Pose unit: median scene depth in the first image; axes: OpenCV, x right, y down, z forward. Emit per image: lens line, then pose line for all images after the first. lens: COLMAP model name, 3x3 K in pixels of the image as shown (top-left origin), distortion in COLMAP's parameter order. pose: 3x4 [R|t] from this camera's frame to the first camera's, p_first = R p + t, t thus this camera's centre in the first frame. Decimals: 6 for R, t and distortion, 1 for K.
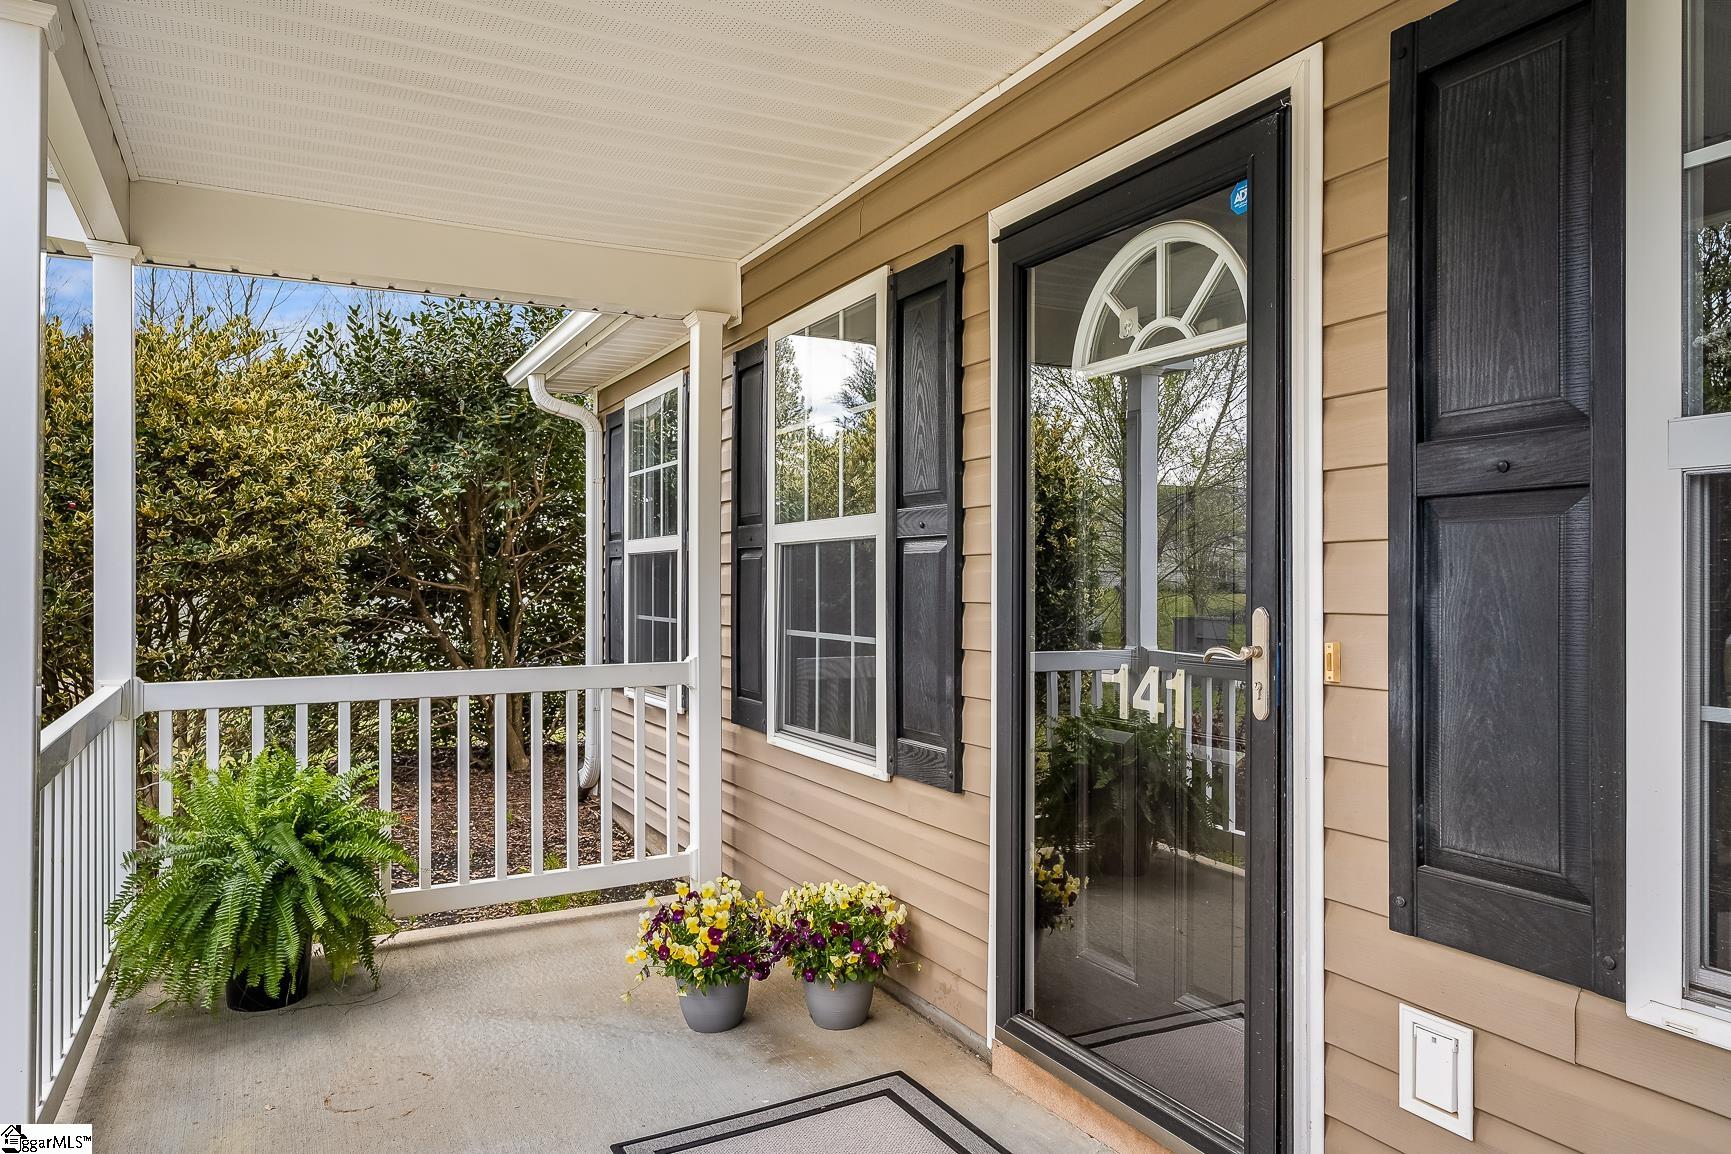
lens RADIAL K [[1147.8, 0, 865.3], [0, 1147.8, 580.8], [0, 0, 1]] dist [-0.003337, 0.000200]
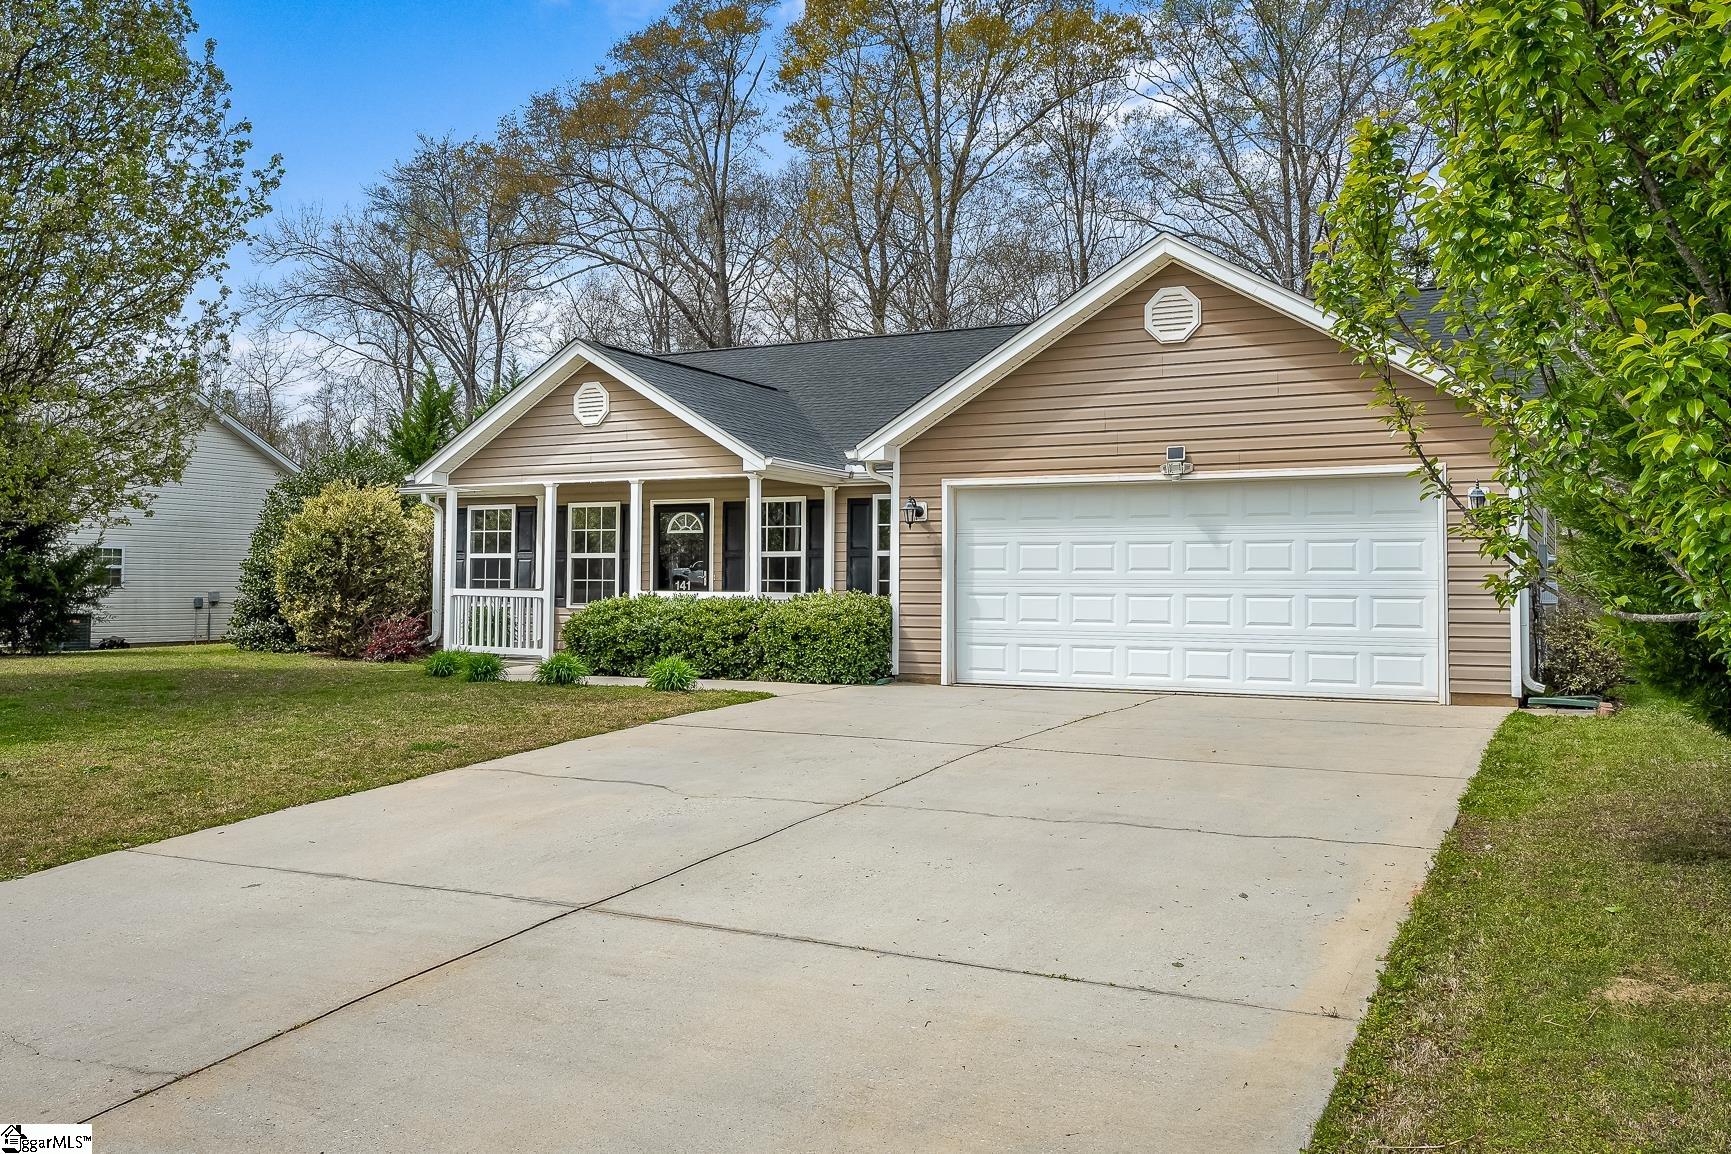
lens RADIAL K [[1356.0, 0, 862.5], [0, 1356.0, 571.5], [0, 0, 1]] dist [0.013490, 0.002336]
pose [[0.804459, 0.018996, 0.593704, -3.388925], [-0.012597, 0.999809, -0.014922, 0.119630], [-0.593875, 0.004525, 0.804545, -5.585669]]
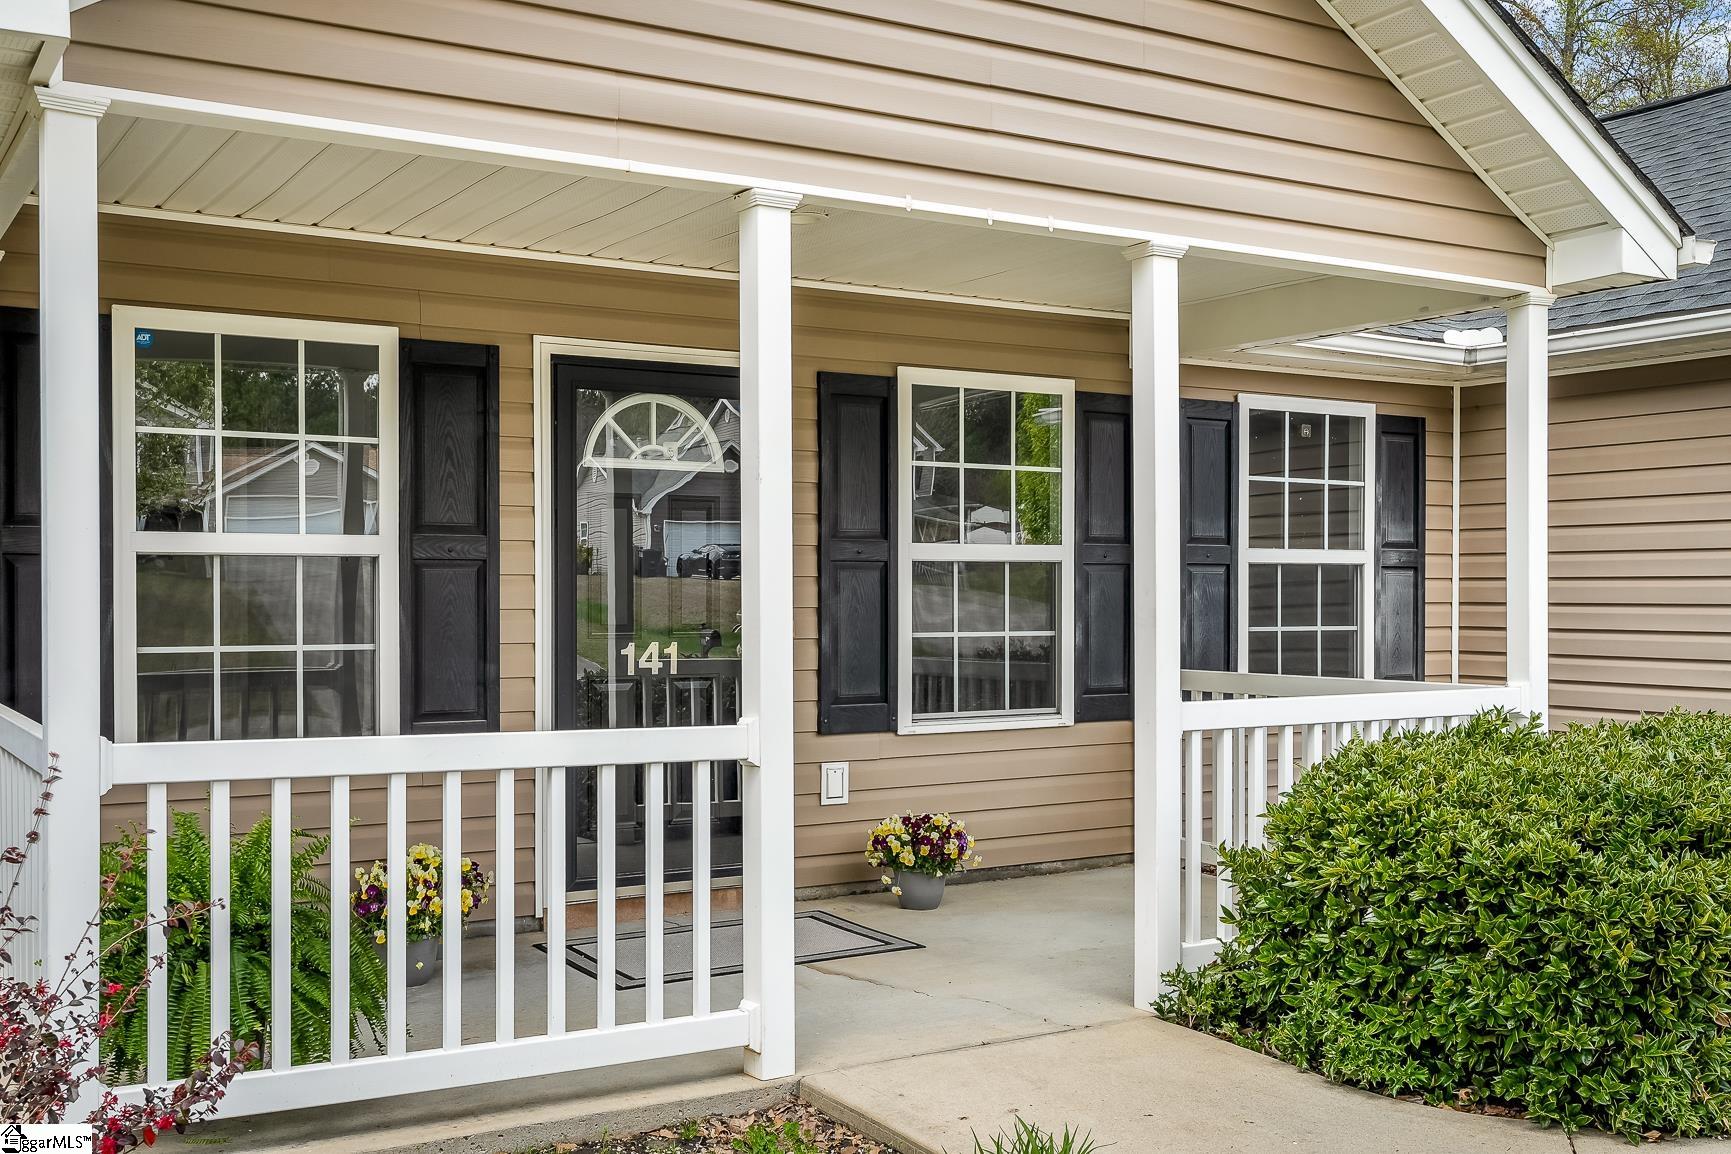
lens RADIAL K [[1672.2, 0, 864.6], [0, 1672.2, 583.3], [0, 0, 1]] dist [0.020362, 0.000000]
pose [[-0.053933, 0.010764, 0.998487, -2.327438], [-0.000772, 0.999941, -0.010821, 0.011996], [-0.998544, -0.001354, -0.053921, 0.815046]]
